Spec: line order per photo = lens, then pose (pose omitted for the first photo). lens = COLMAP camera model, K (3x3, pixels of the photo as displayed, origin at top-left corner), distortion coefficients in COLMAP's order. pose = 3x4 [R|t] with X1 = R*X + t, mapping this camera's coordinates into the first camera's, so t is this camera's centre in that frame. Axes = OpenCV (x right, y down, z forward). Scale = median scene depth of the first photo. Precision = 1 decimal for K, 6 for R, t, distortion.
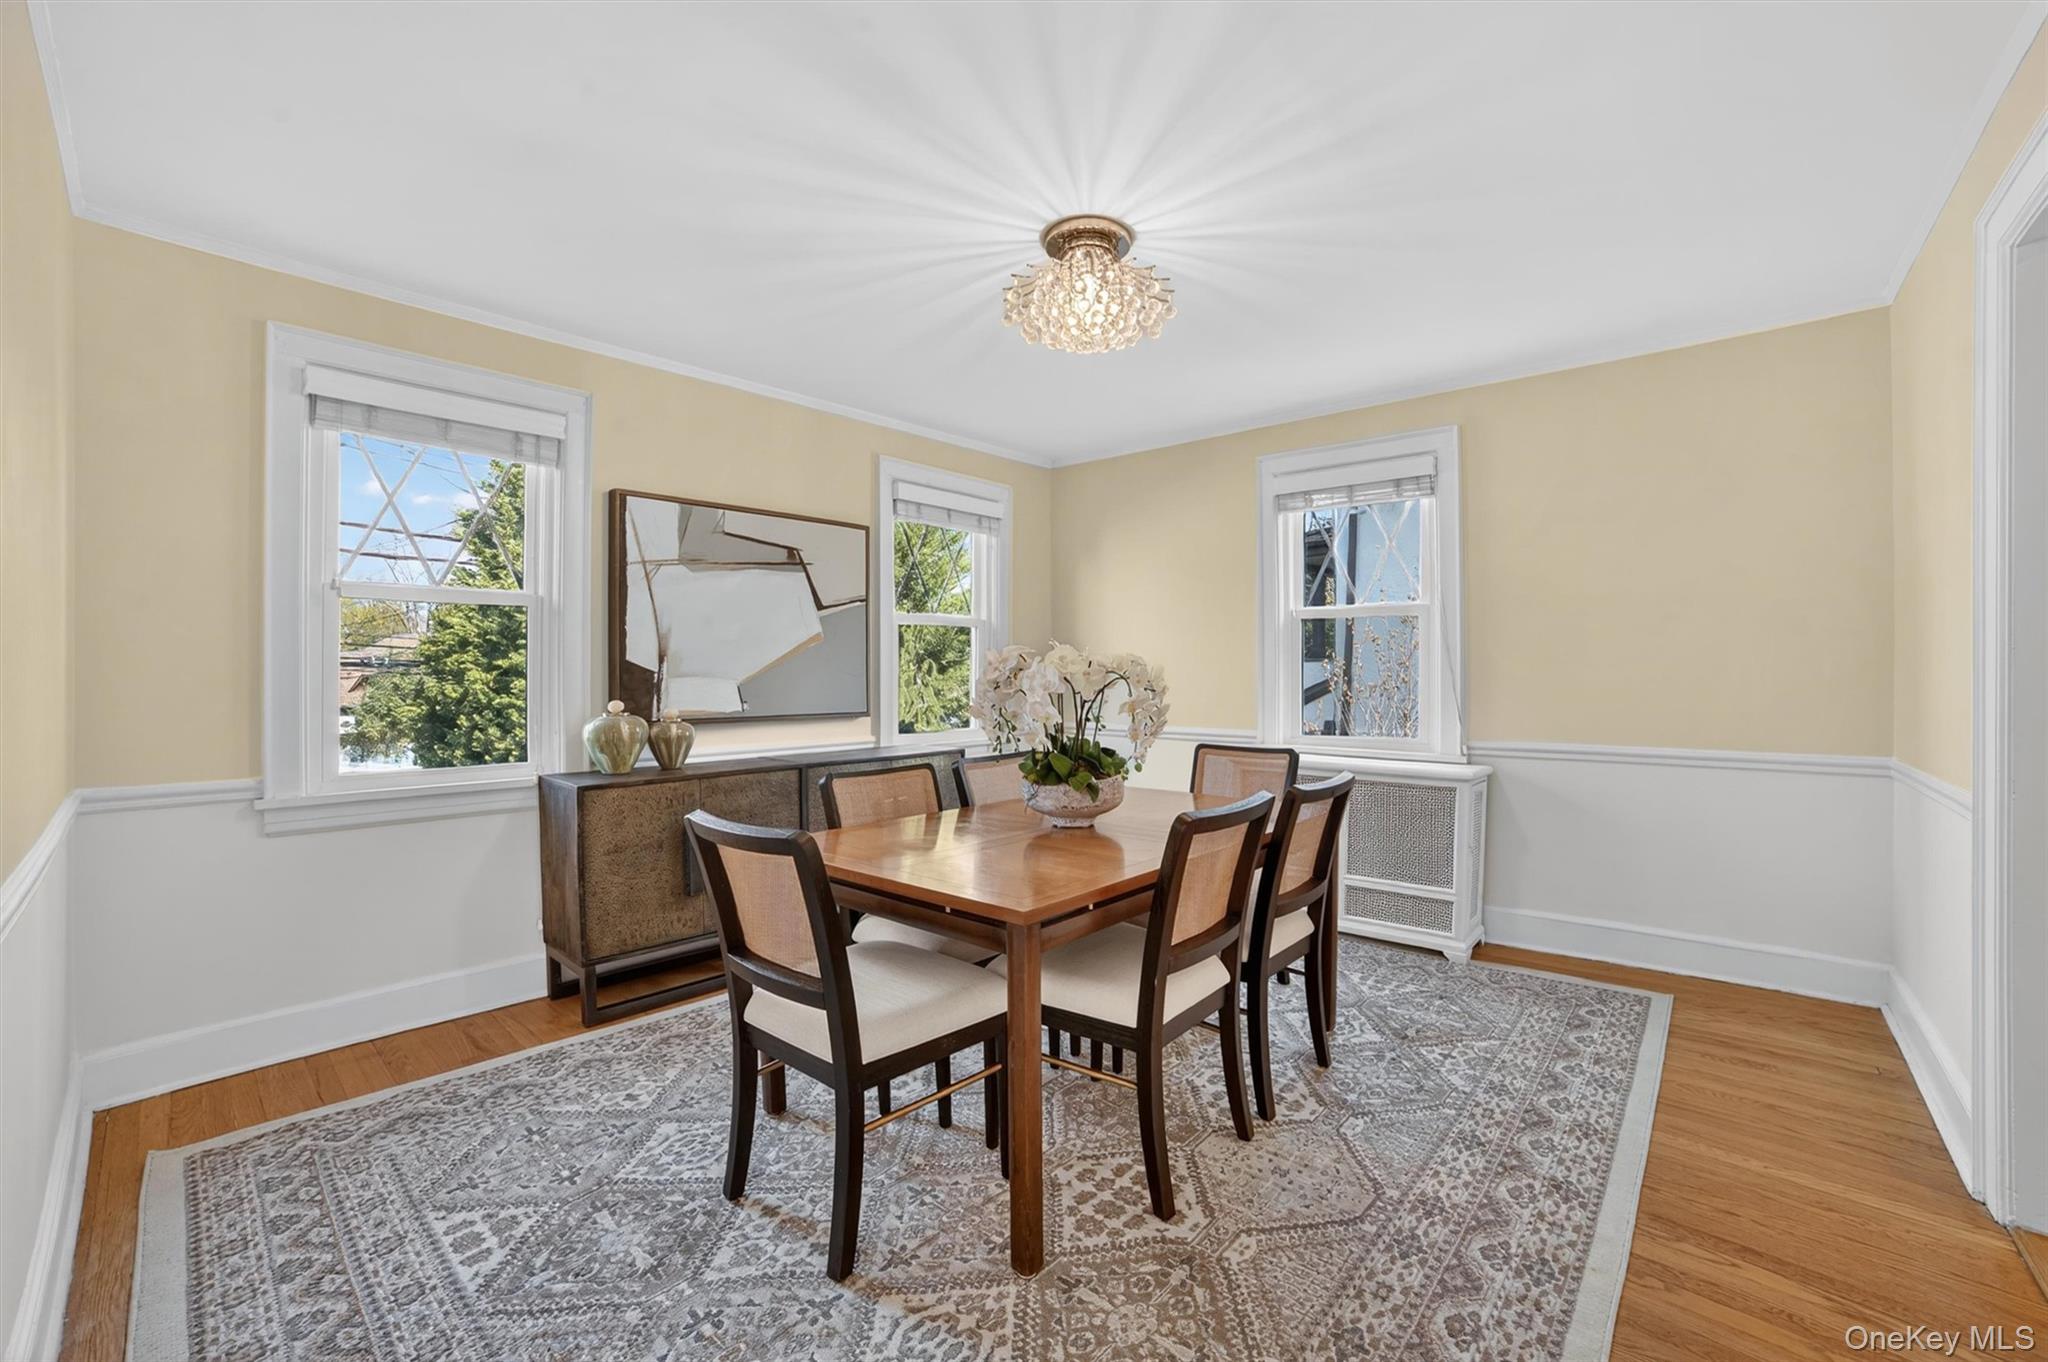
lens RADIAL K [[844.4, 0, 1018.6], [0, 844.4, 674.4], [0, 0, 1]] dist [-0.060912, 0.001600]
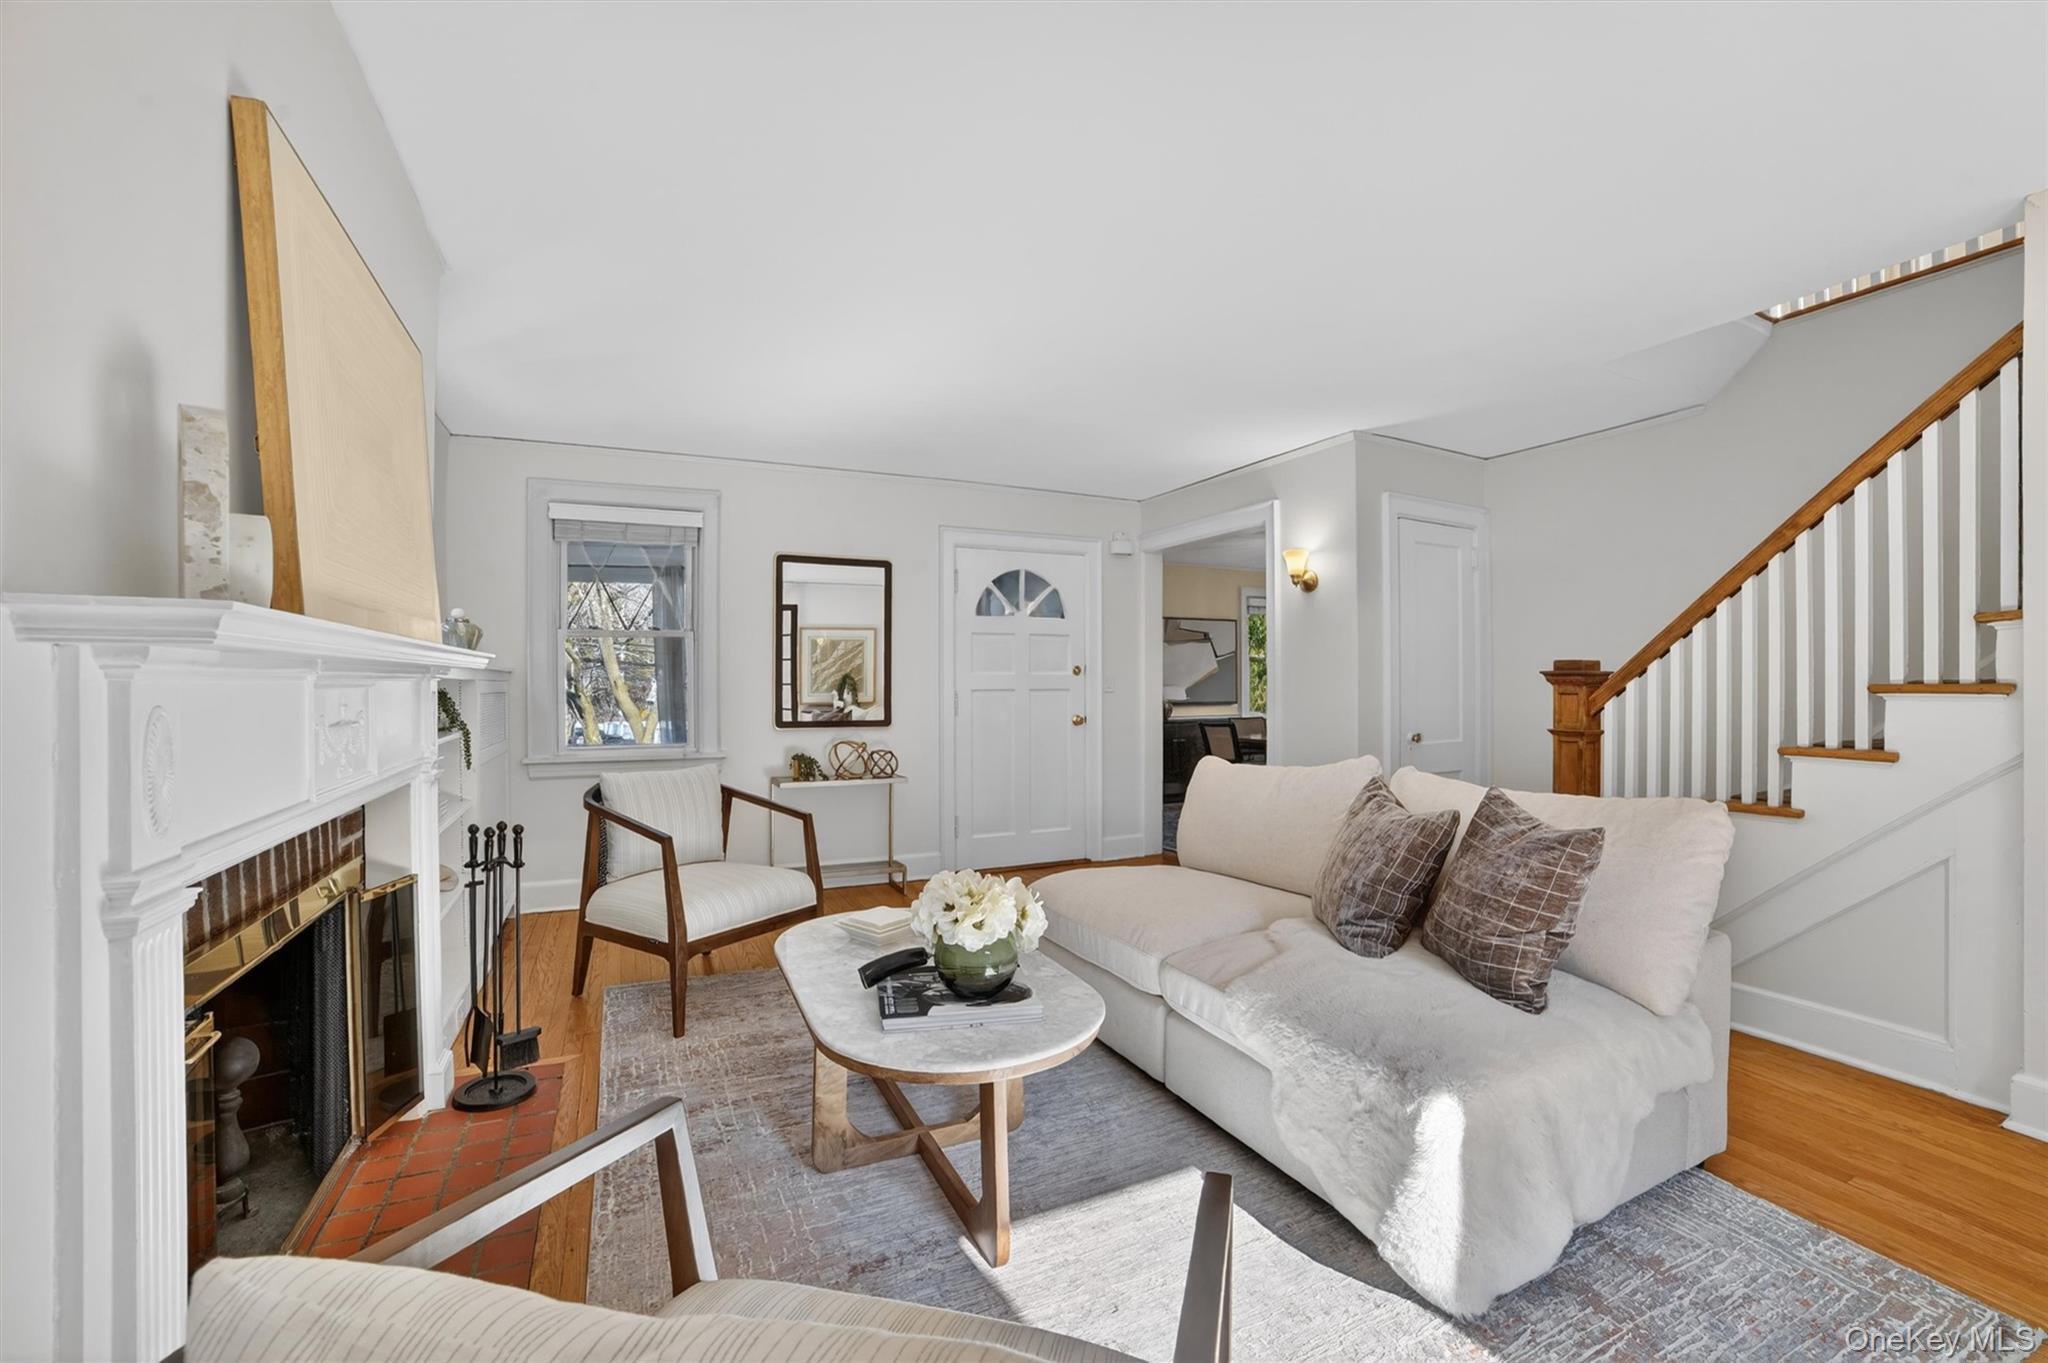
lens RADIAL K [[844.4, 0, 1025.9], [0, 844.4, 679.4], [0, 0, 1]] dist [-0.060912, 0.001600]
pose [[0.920470, -0.000225, -0.390813, 0.232882], [0.000218, 1.000000, -0.000062, -0.017980], [0.390813, -0.000029, 0.920470, -1.647061]]
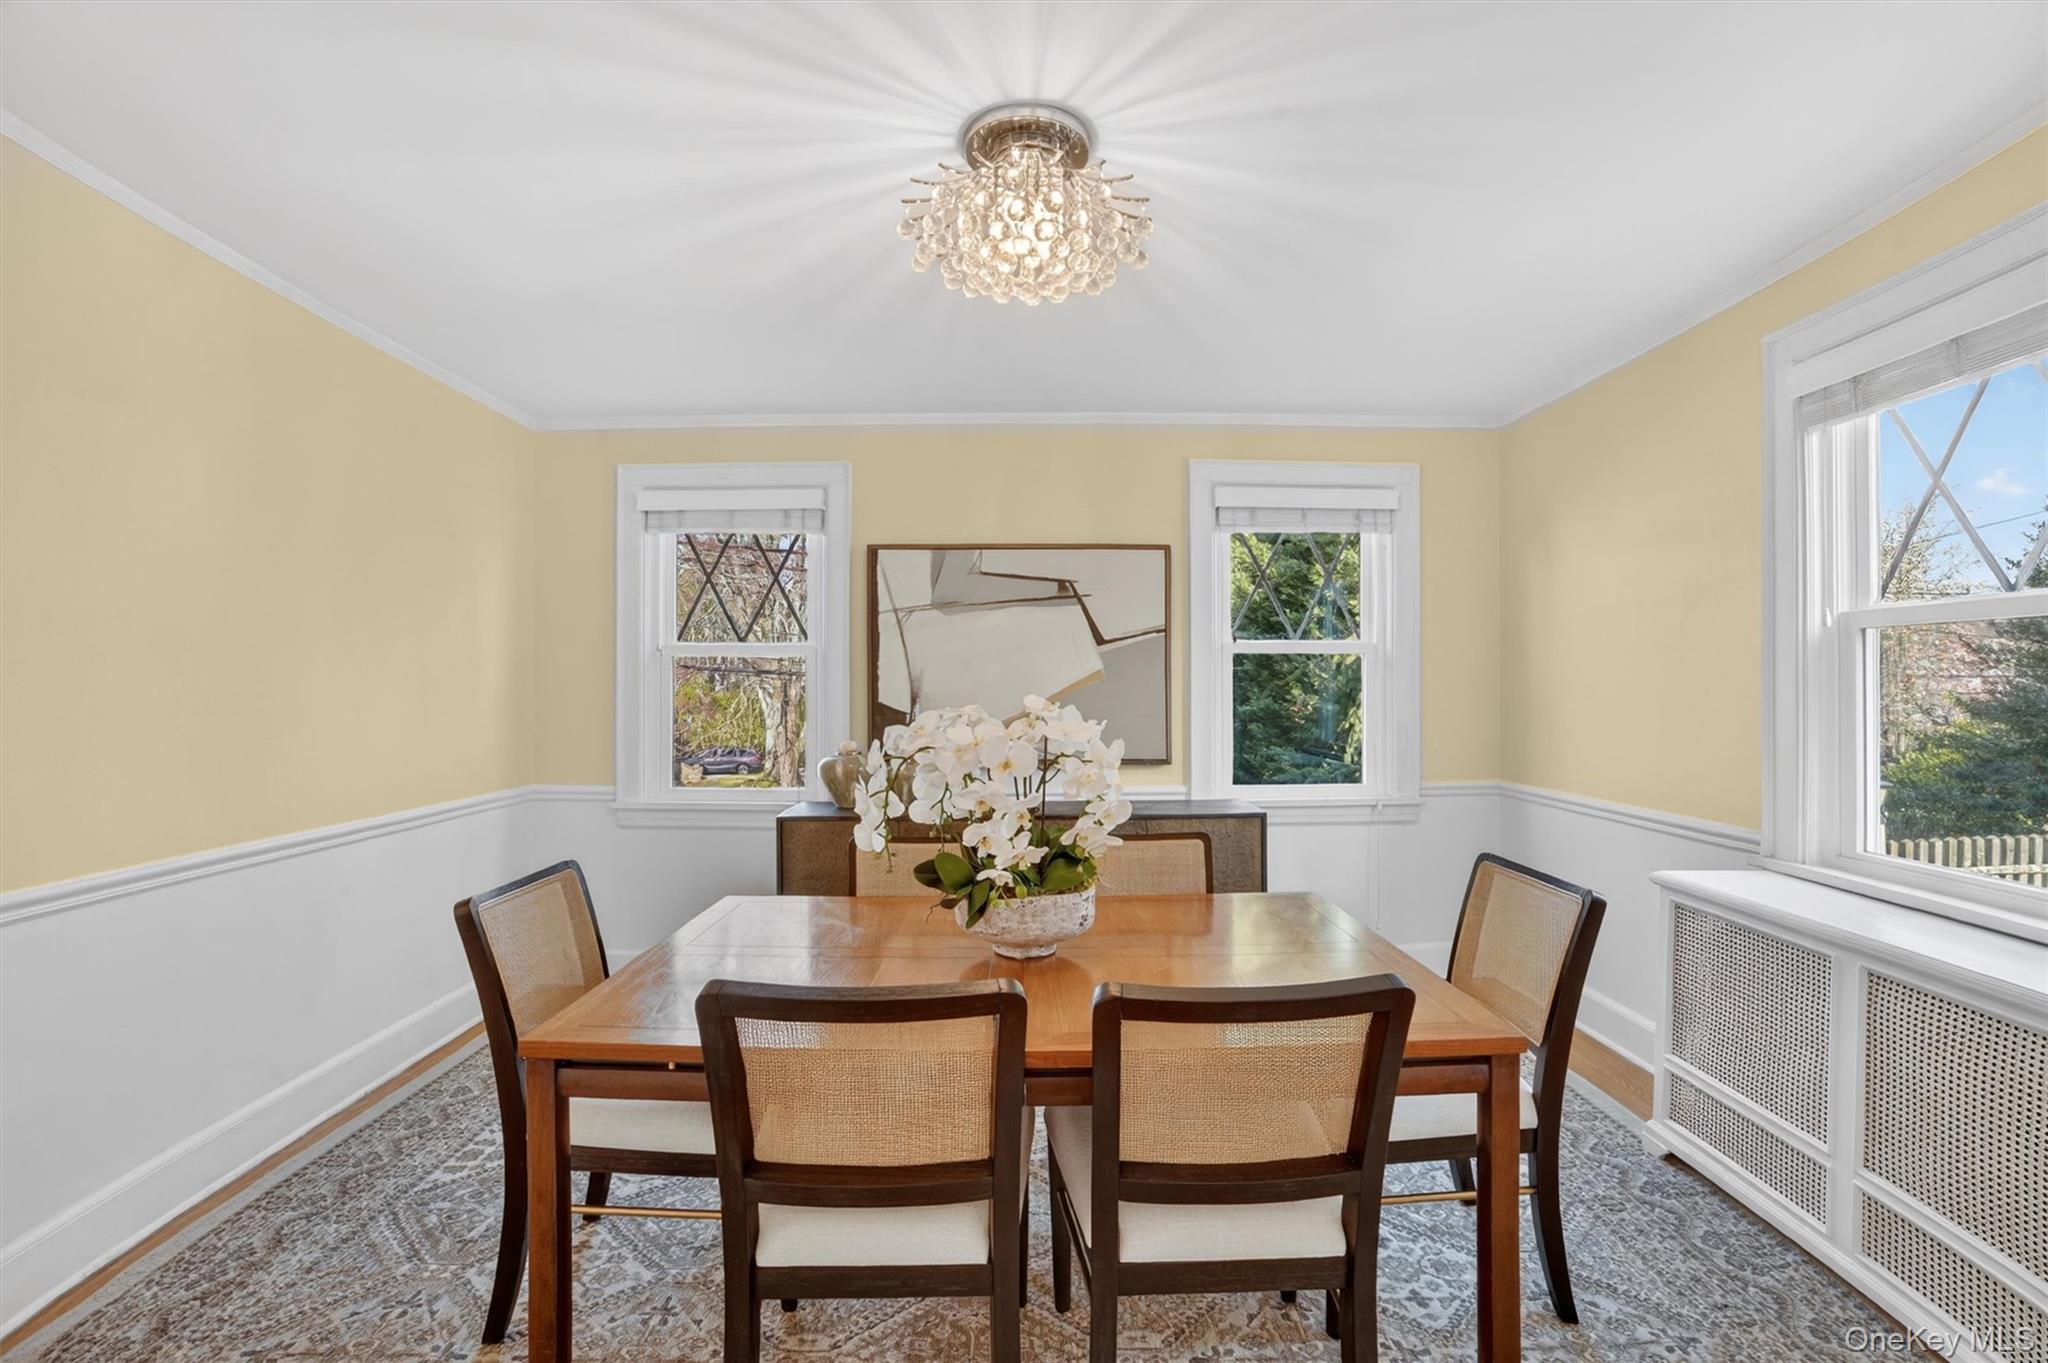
lens RADIAL K [[844.4, 0, 1031.3], [0, 844.4, 684.6], [0, 0, 1]] dist [-0.060912, 0.001600]
pose [[0.665208, 0.006054, -0.746634, 0.461420], [-0.005899, 0.999979, 0.002853, -0.042624], [0.746635, 0.002506, 0.665229, 0.397918]]
